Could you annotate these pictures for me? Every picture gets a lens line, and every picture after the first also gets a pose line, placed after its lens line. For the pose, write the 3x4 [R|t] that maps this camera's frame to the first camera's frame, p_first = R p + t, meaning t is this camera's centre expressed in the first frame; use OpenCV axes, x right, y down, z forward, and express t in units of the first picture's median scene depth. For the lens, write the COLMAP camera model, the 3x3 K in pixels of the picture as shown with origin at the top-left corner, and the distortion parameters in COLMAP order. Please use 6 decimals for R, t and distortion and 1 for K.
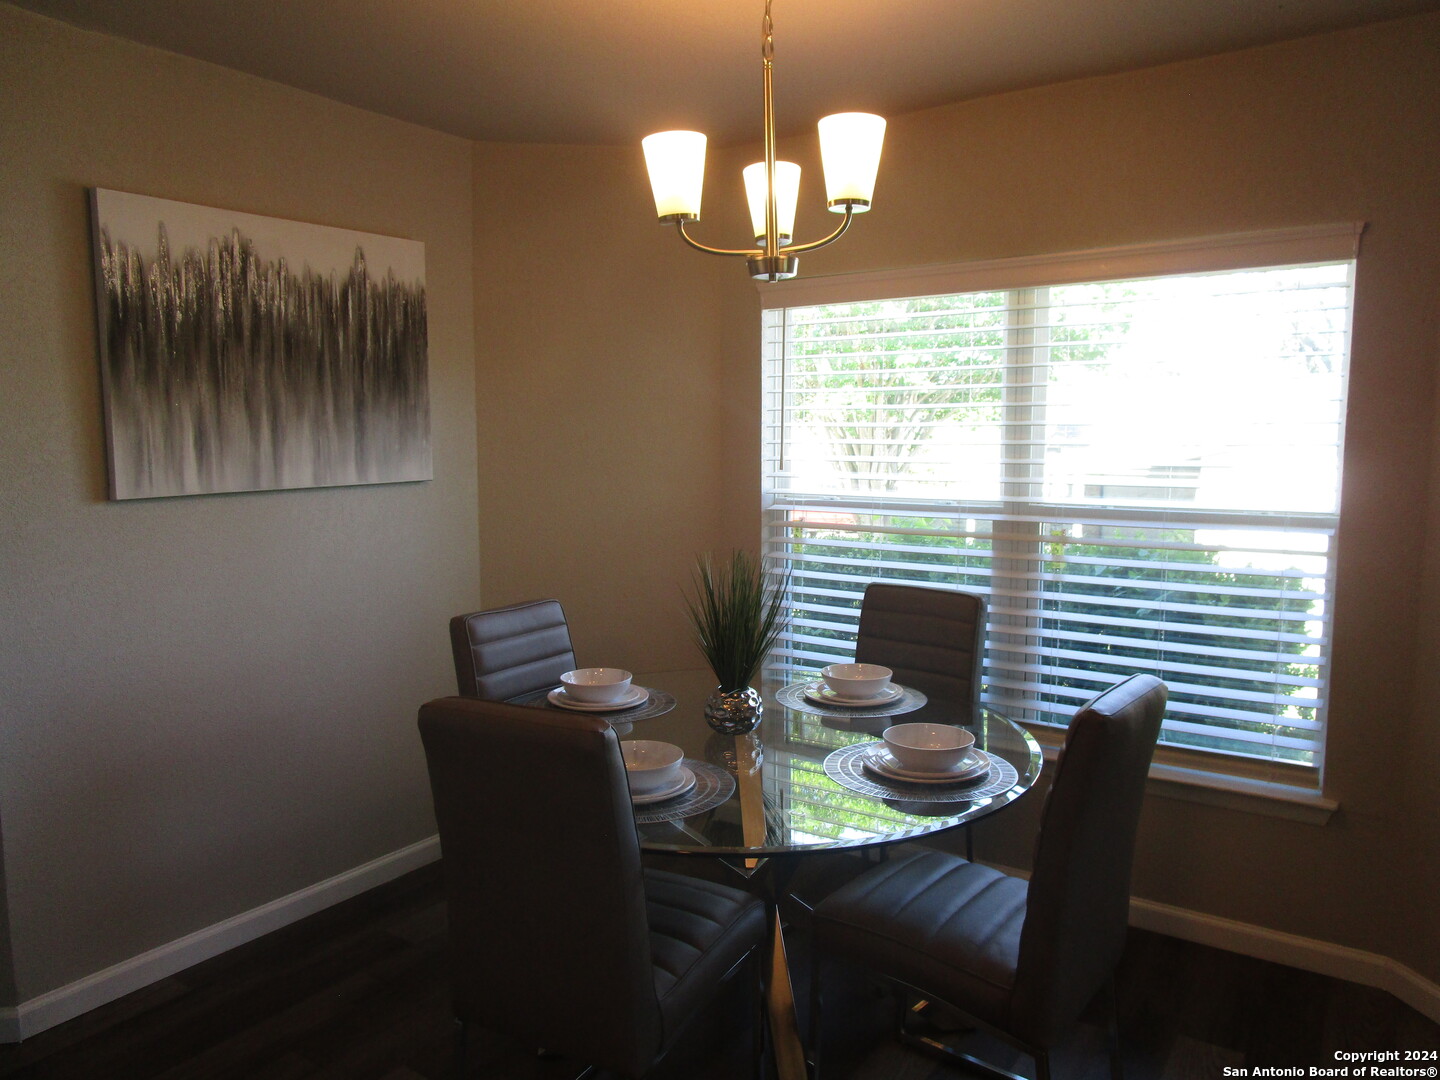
lens RADIAL K [[1025.2, 0, 729.3], [0, 1025.2, 542.7], [0, 0, 1]] dist [-0.033012, 0.017219]
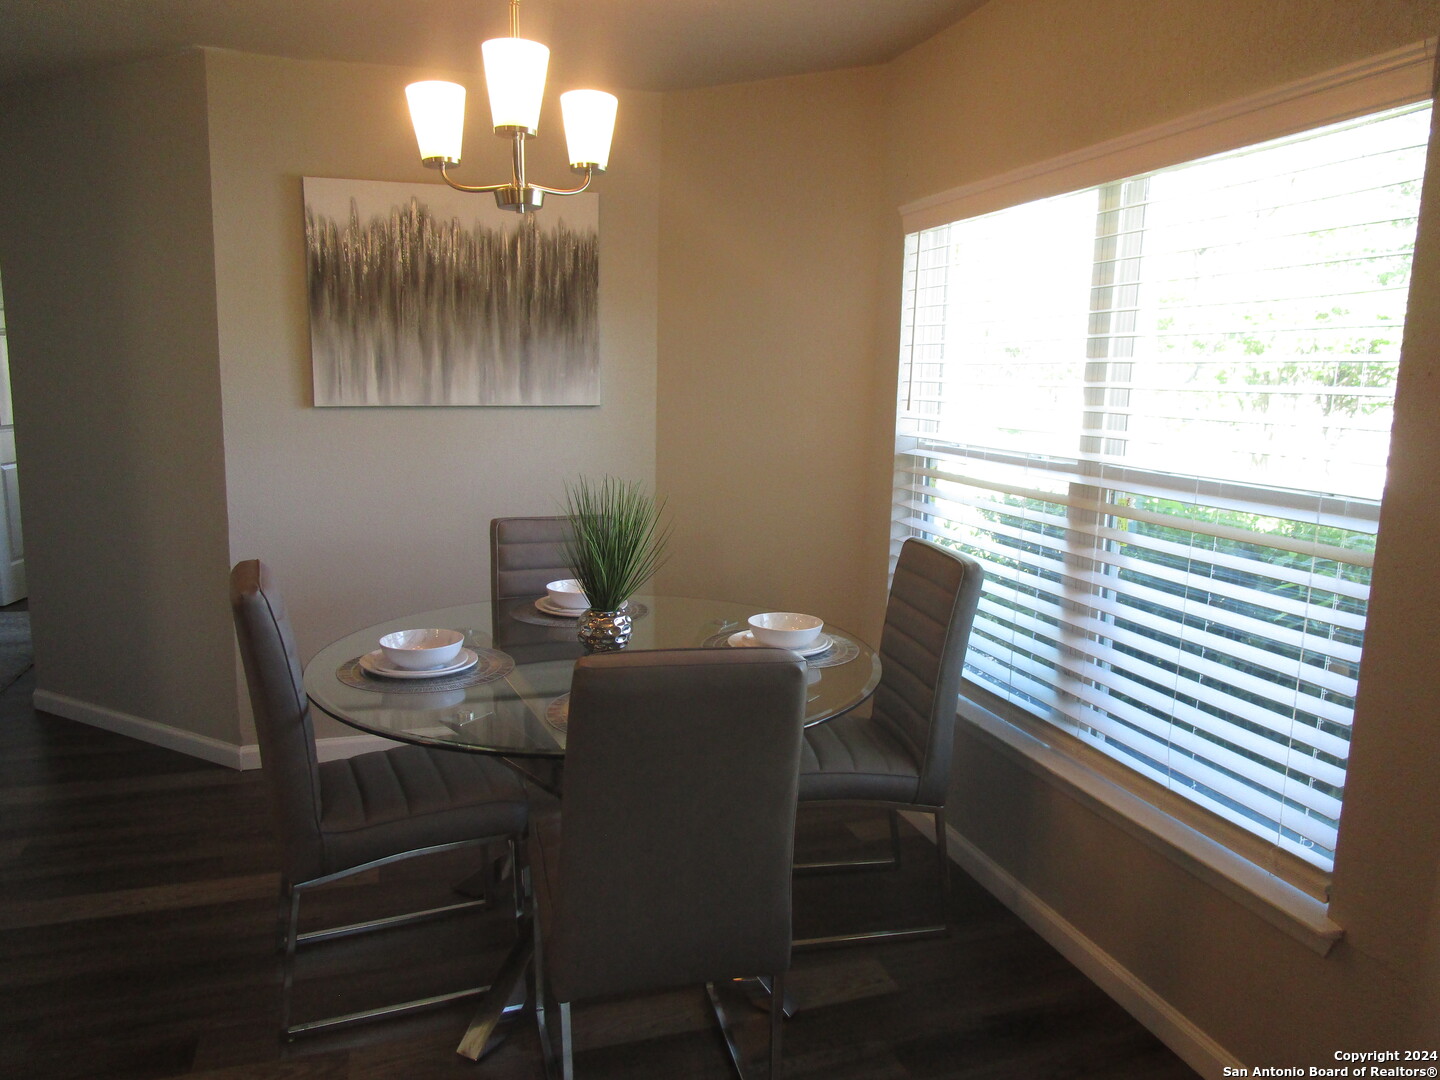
lens RADIAL K [[1025.2, 0, 722.5], [0, 1025.2, 538.7], [0, 0, 1]] dist [-0.033012, 0.017219]
pose [[0.789020, 0.117412, -0.603044, 0.601076], [-0.086979, 0.993030, 0.079539, -0.019493], [0.608179, -0.010305, 0.793733, 0.209266]]
